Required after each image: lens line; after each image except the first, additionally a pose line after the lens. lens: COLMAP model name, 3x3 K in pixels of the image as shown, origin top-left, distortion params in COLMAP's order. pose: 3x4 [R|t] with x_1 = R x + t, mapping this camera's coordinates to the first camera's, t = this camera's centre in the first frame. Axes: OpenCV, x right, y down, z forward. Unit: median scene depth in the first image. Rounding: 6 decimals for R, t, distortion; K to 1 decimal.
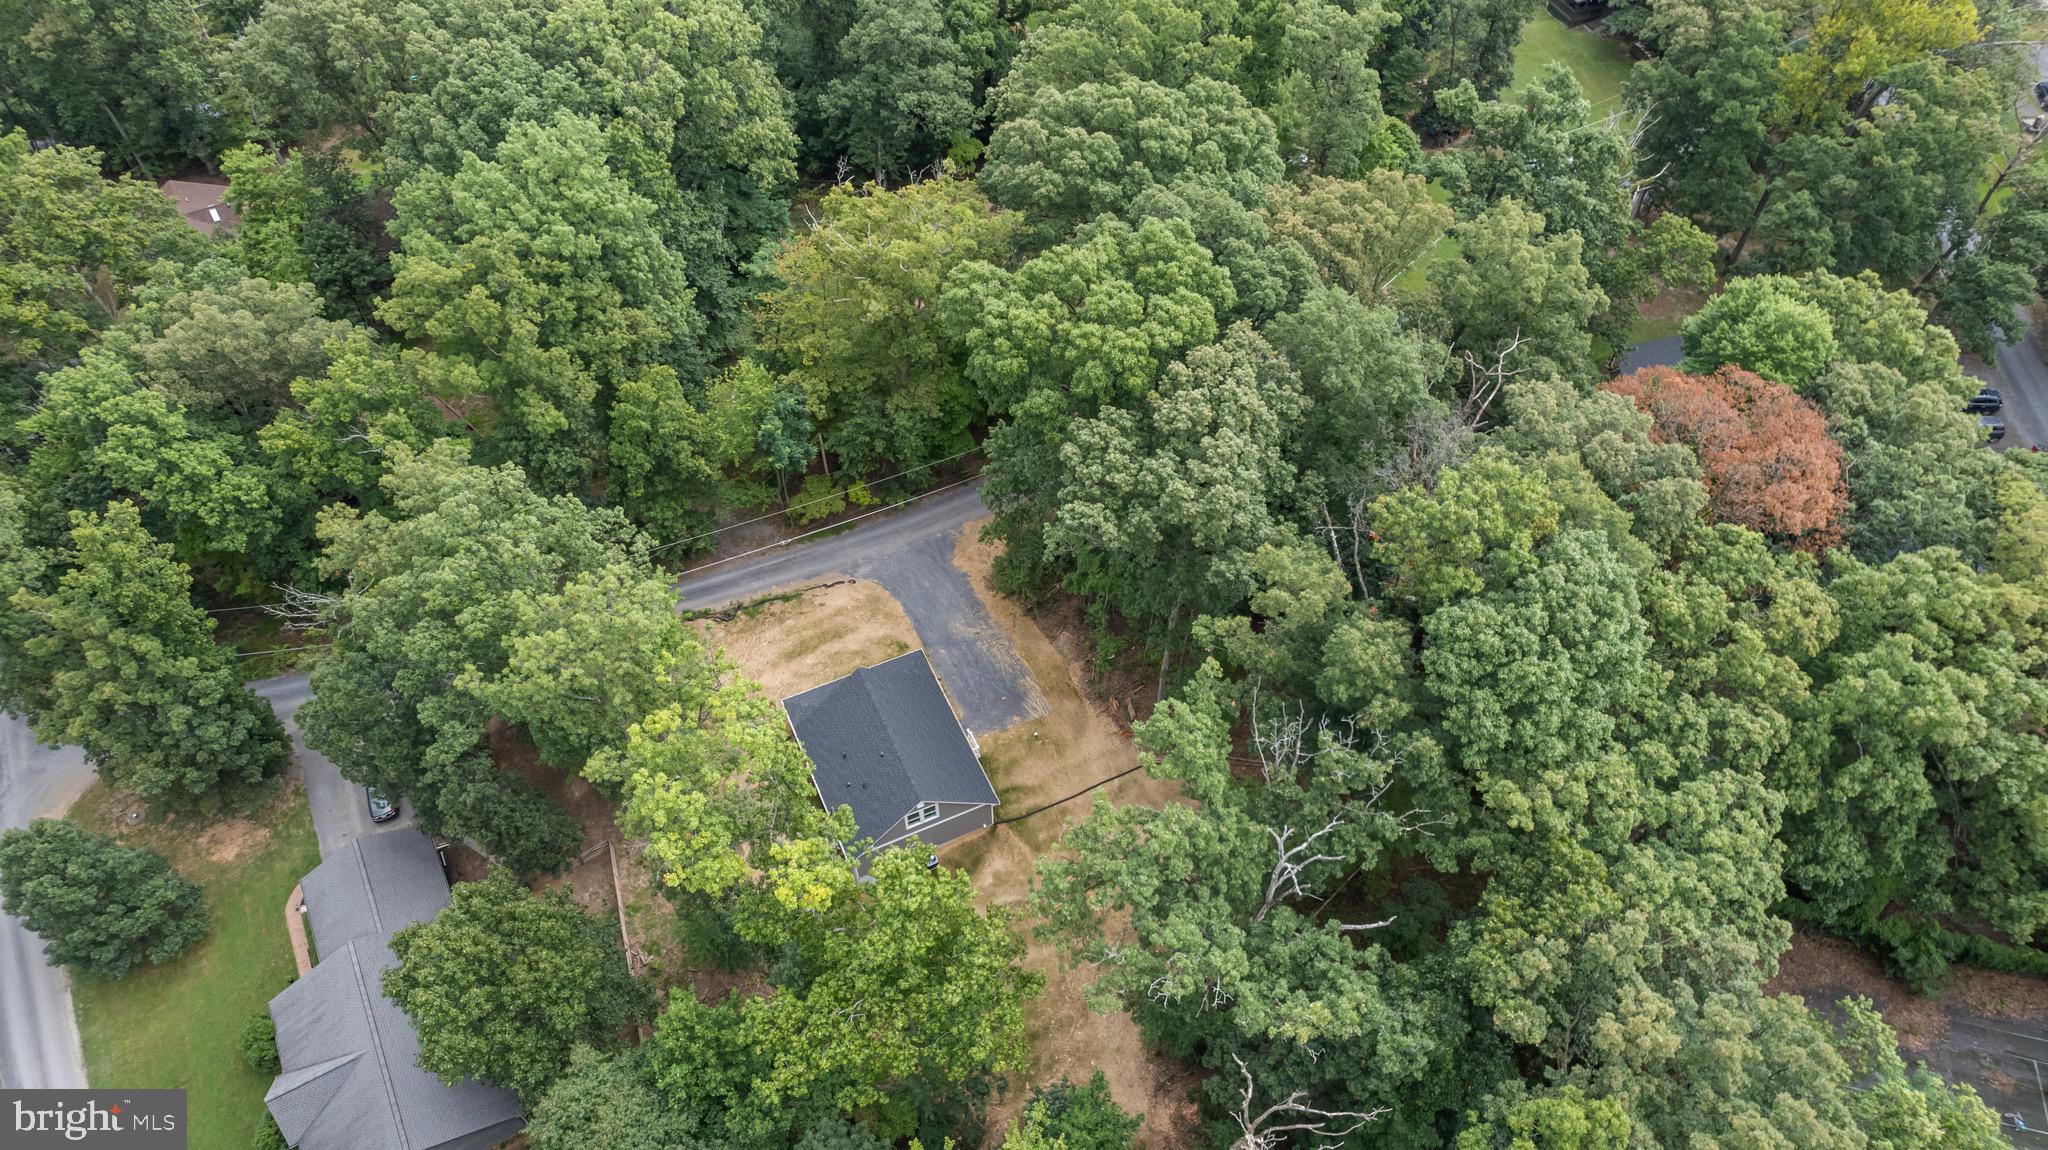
lens RADIAL K [[1338.4, 0, 1035.6], [0, 1338.4, 548.0], [0, 0, 1]] dist [-0.003812, 0.000058]
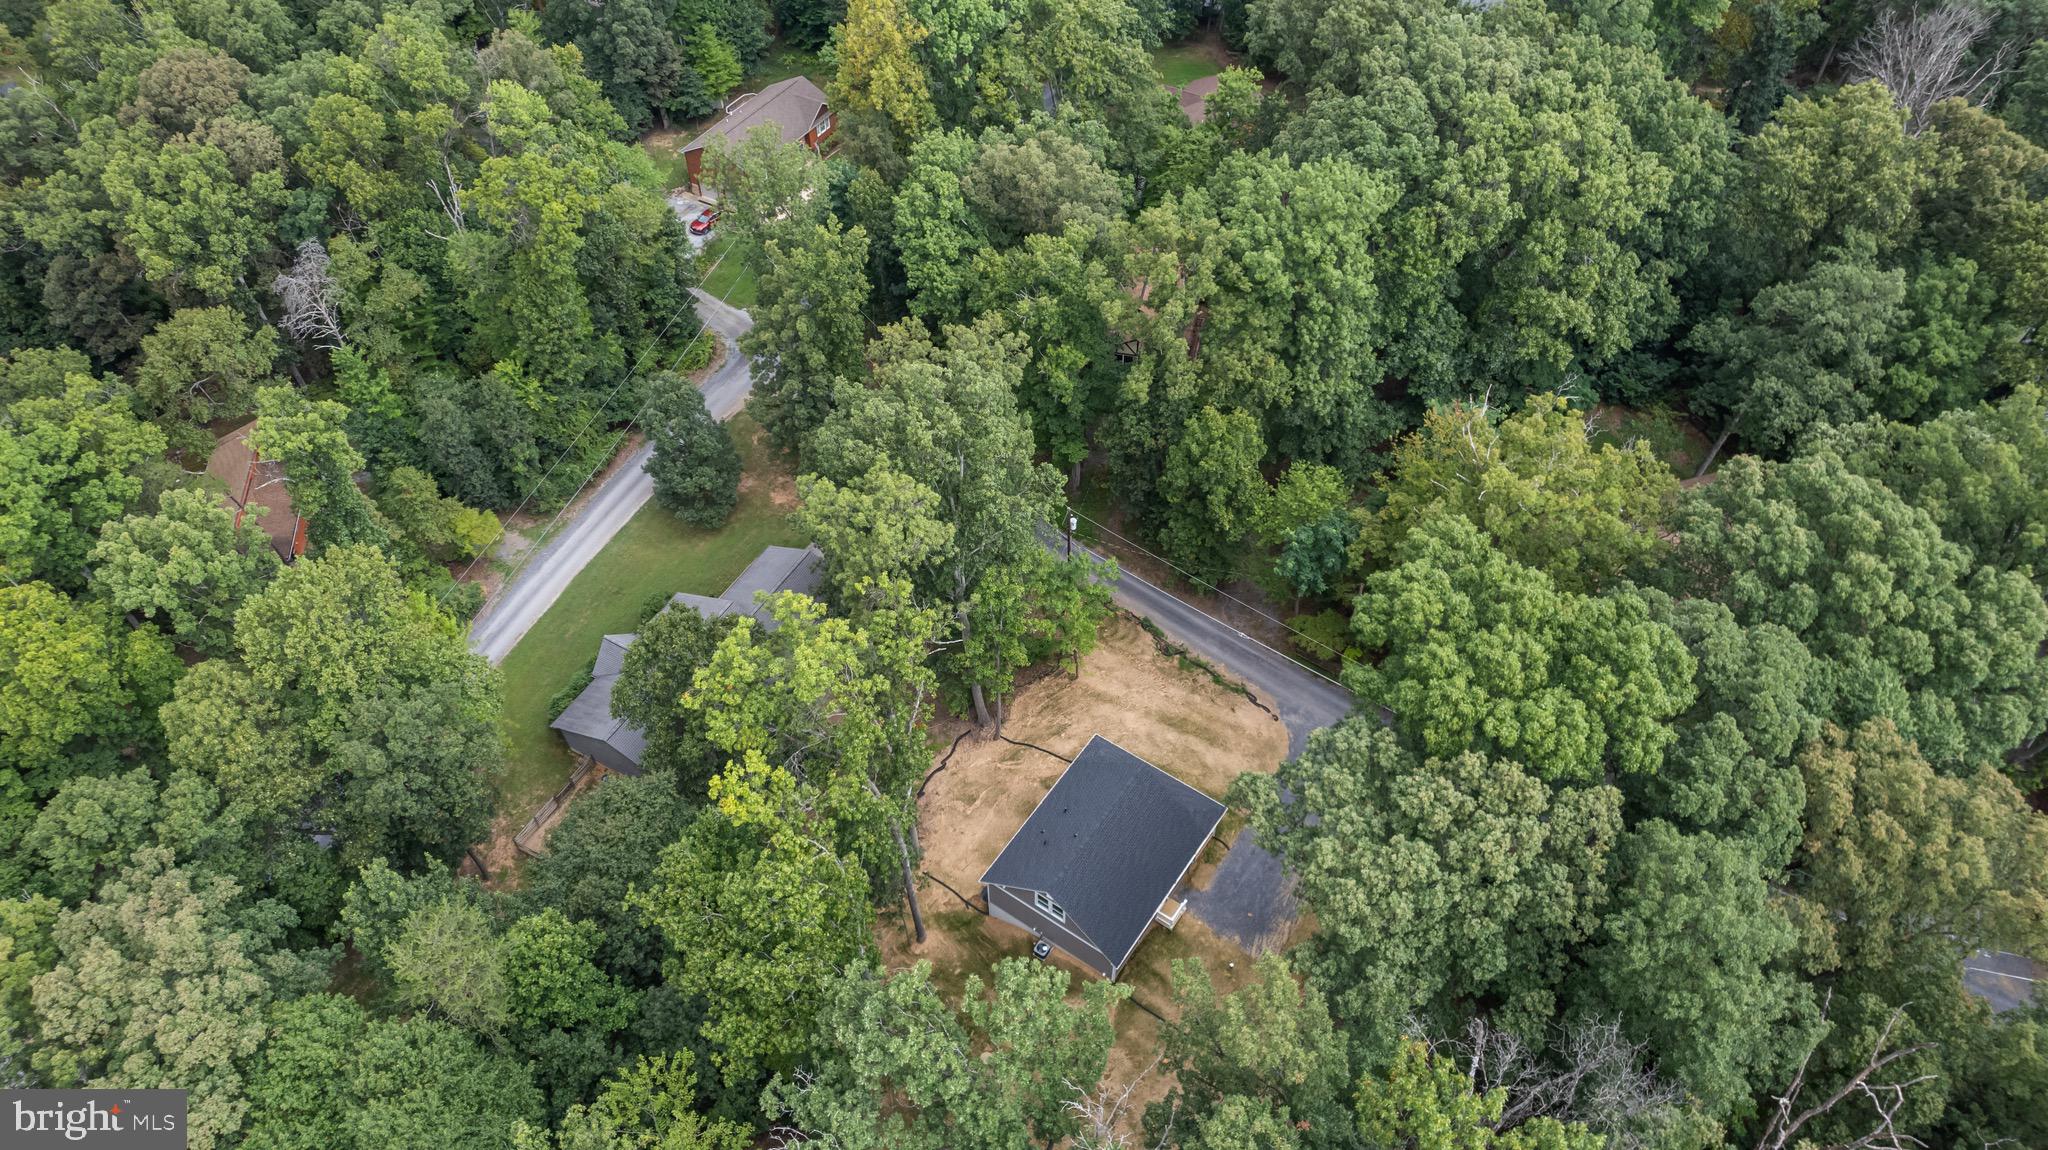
lens RADIAL K [[1338.4, 0, 1035.6], [0, 1338.4, 548.0], [0, 0, 1]] dist [-0.003812, 0.000058]
pose [[0.512851, 0.647080, -0.564155, 0.270945], [-0.665866, 0.714618, 0.214347, -0.176345], [0.541855, 0.265723, 0.797361, 0.144792]]
